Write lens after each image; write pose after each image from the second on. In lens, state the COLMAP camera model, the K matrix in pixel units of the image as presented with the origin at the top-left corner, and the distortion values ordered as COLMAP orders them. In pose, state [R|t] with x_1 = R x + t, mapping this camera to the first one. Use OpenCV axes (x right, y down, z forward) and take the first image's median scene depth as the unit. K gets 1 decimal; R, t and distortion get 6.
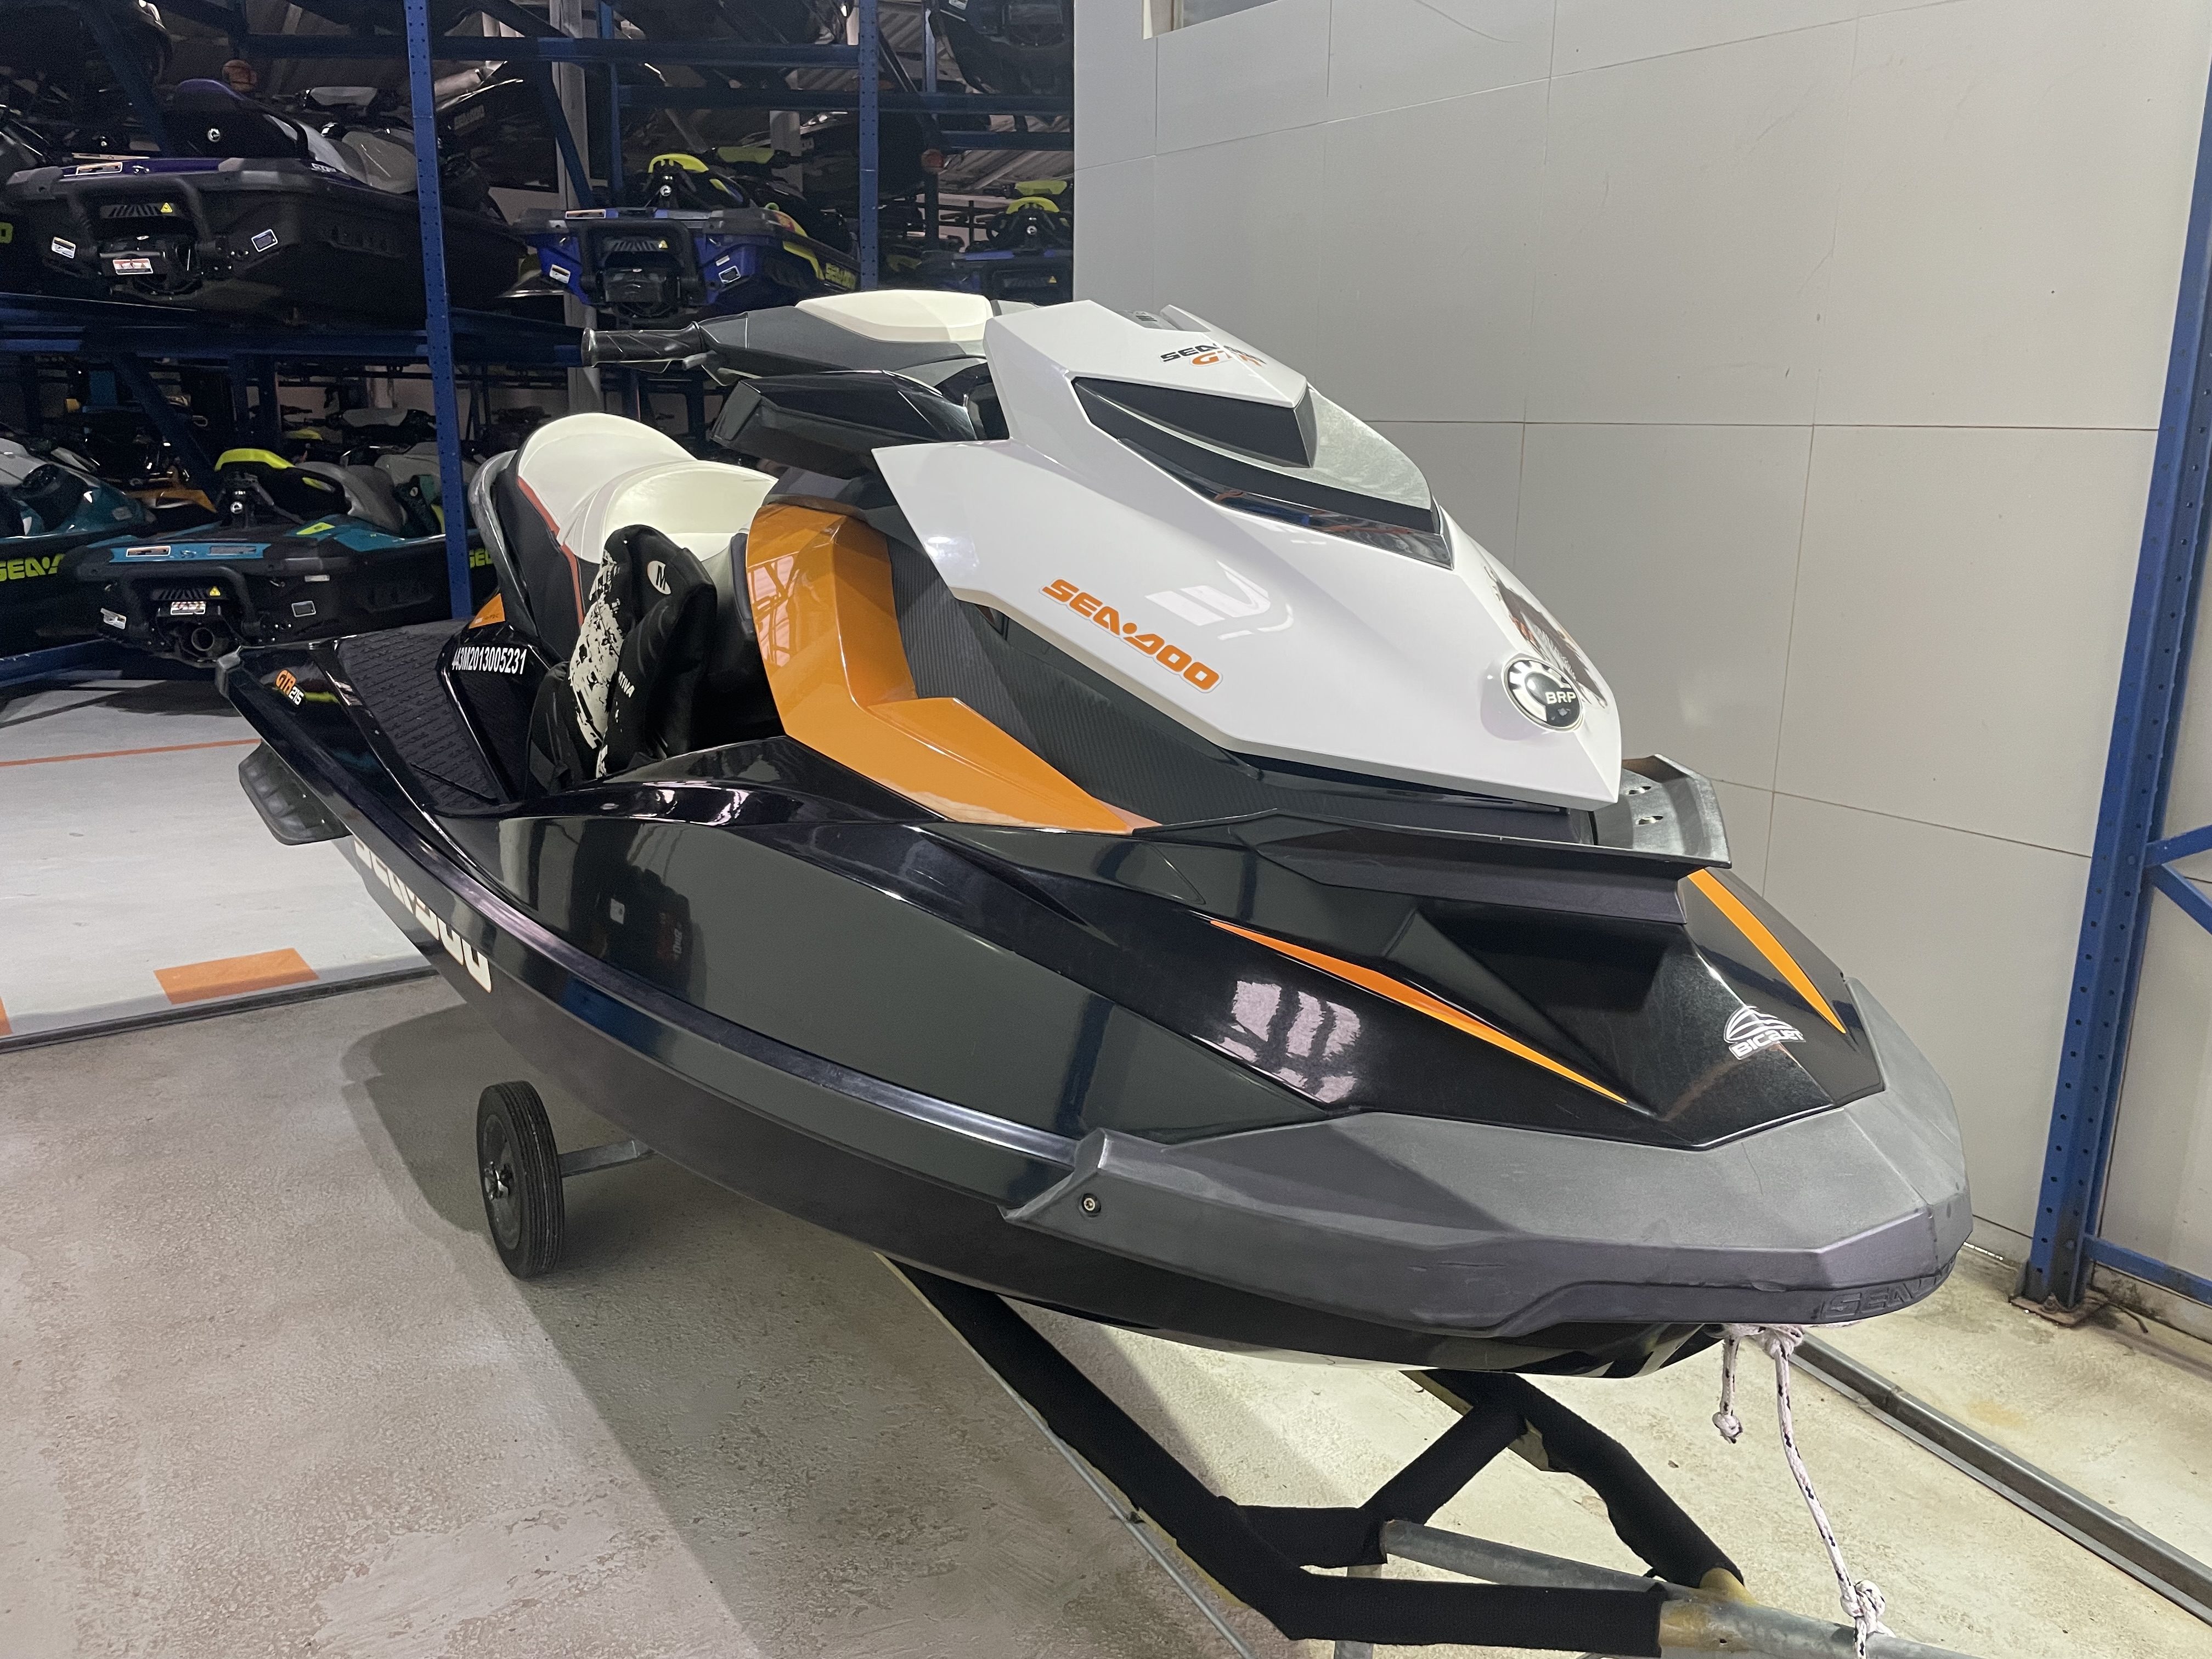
lens RADIAL K [[1667.1, 0, 1120.9], [0, 1667.1, 829.9], [0, 0, 1]] dist [0.088091, -0.125671]
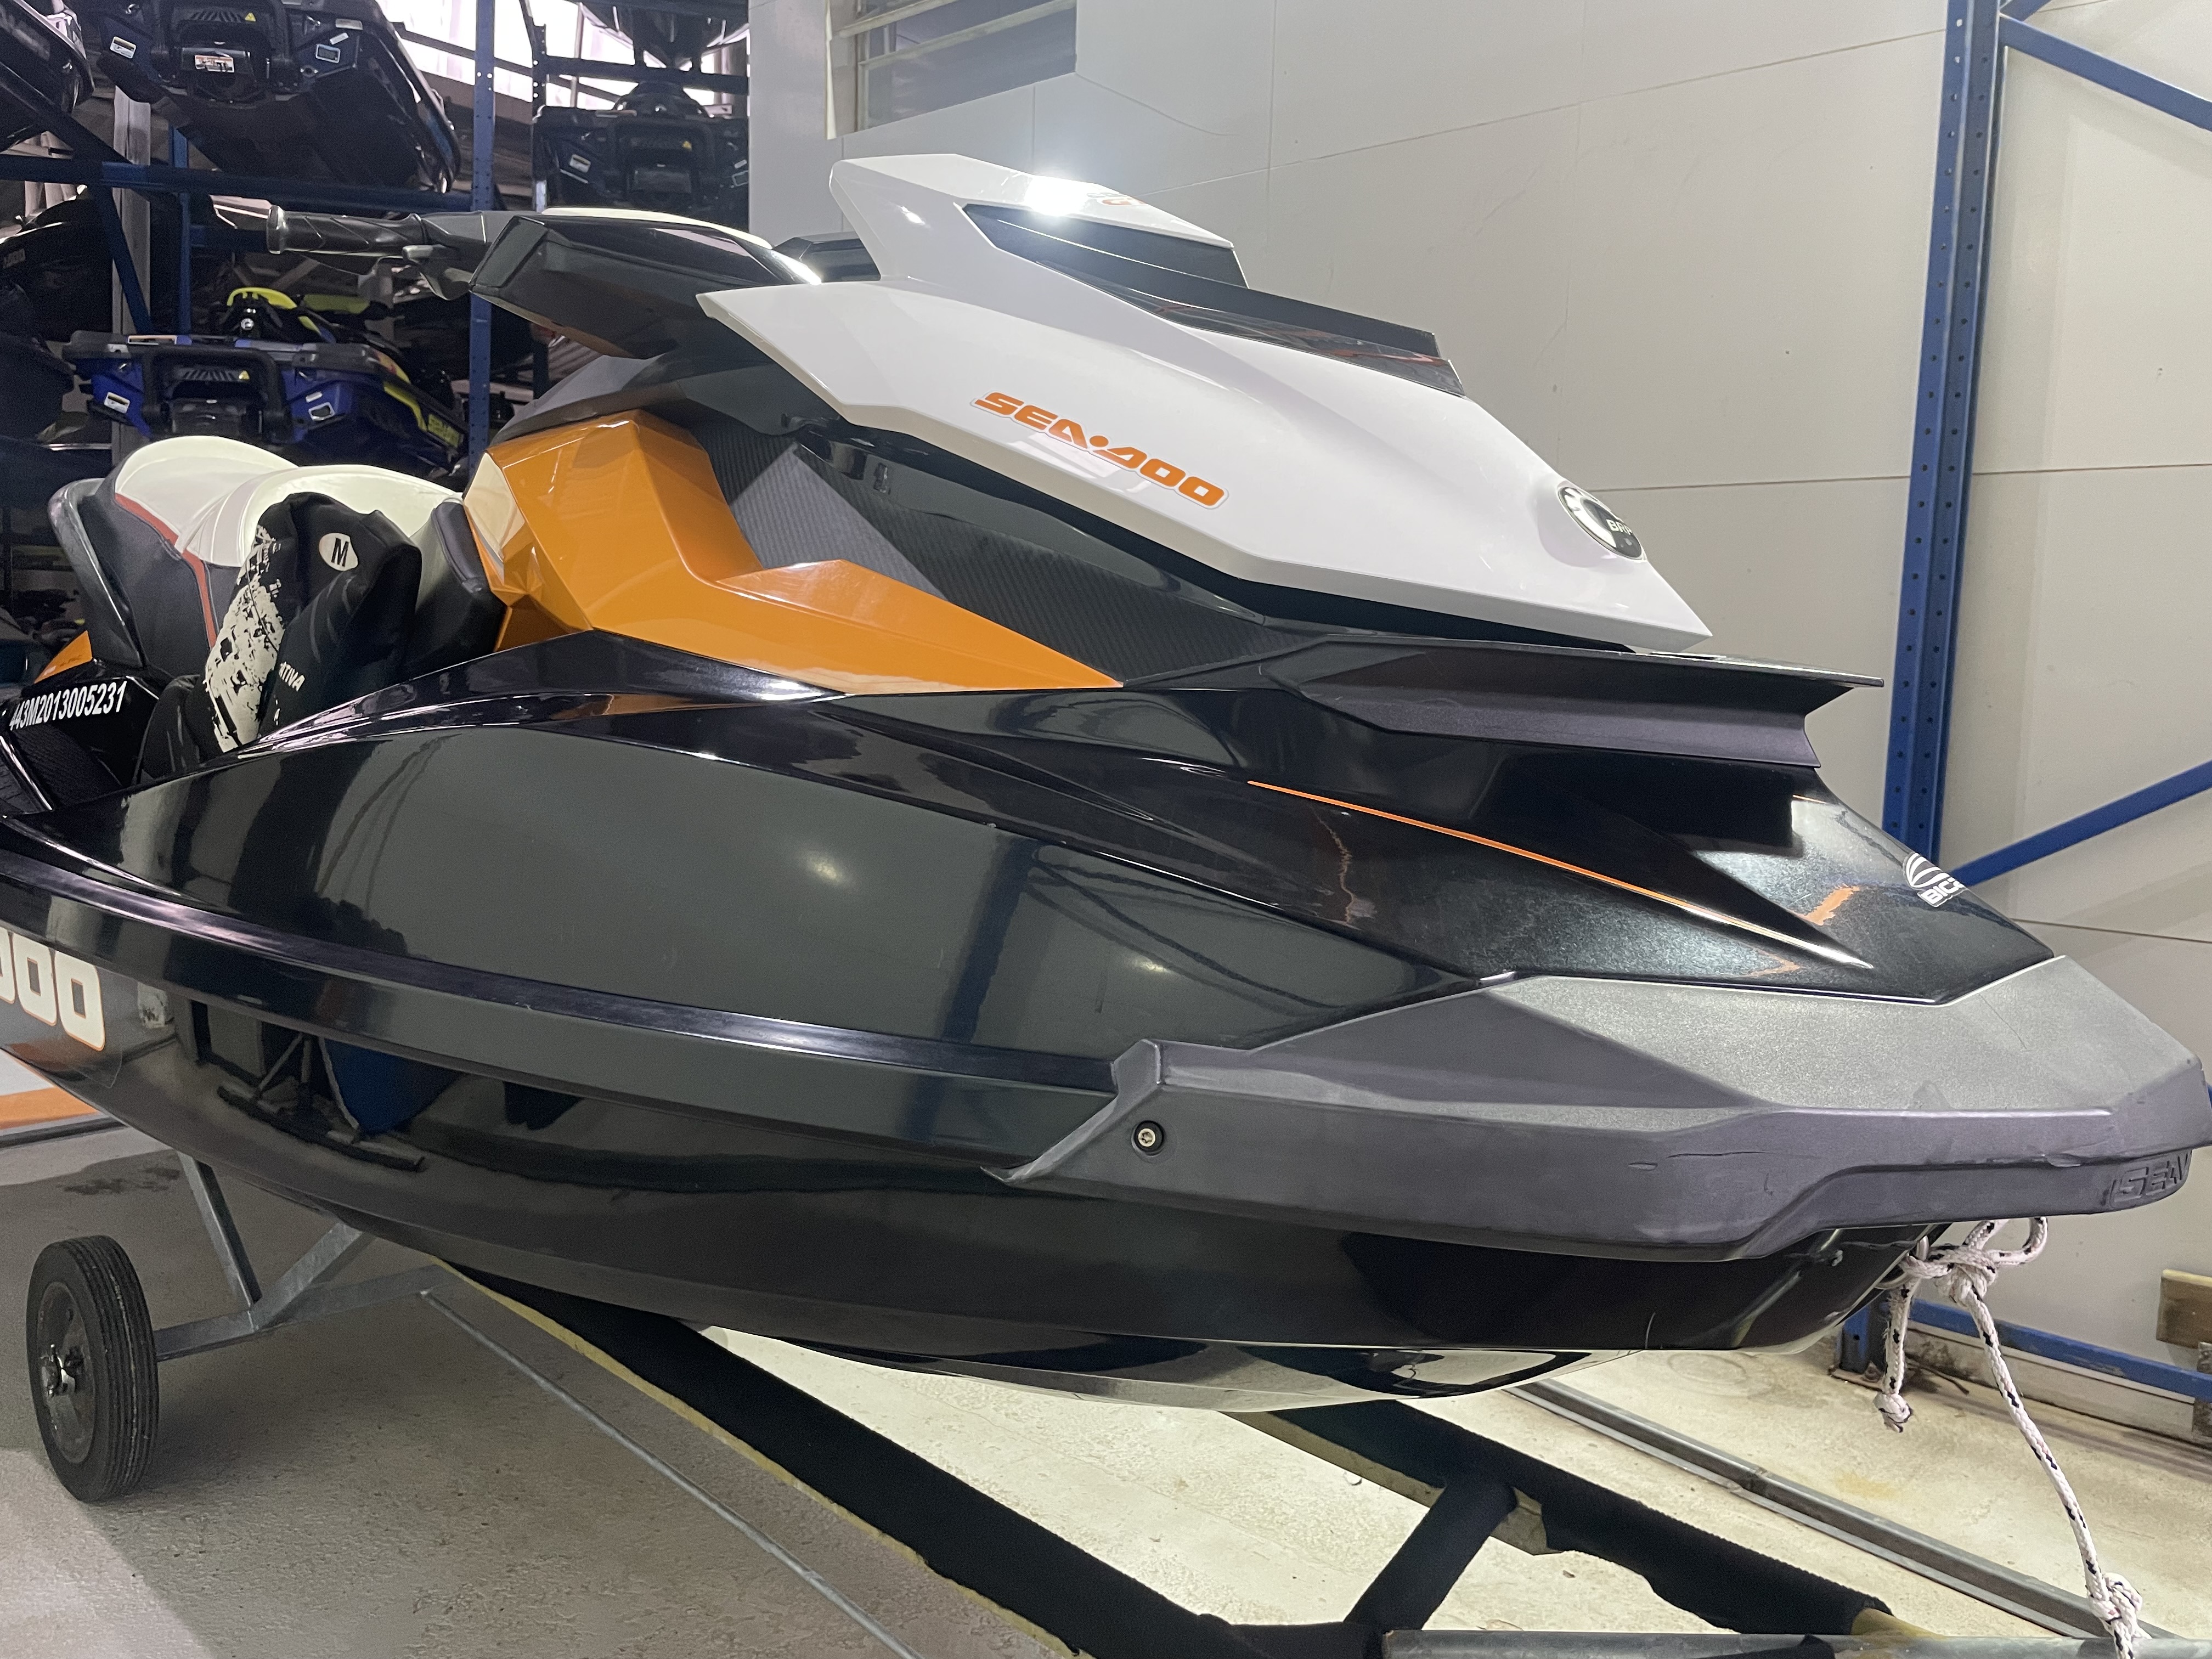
lens RADIAL K [[1685.4, 0, 1118.0], [0, 1685.4, 802.4], [0, 0, 1]] dist [0.071971, -0.100770]
pose [[0.973144, -0.004464, 0.230153, -0.095336], [0.036609, 0.990088, -0.135590, 0.087514], [-0.227267, 0.140374, 0.963662, 0.141902]]
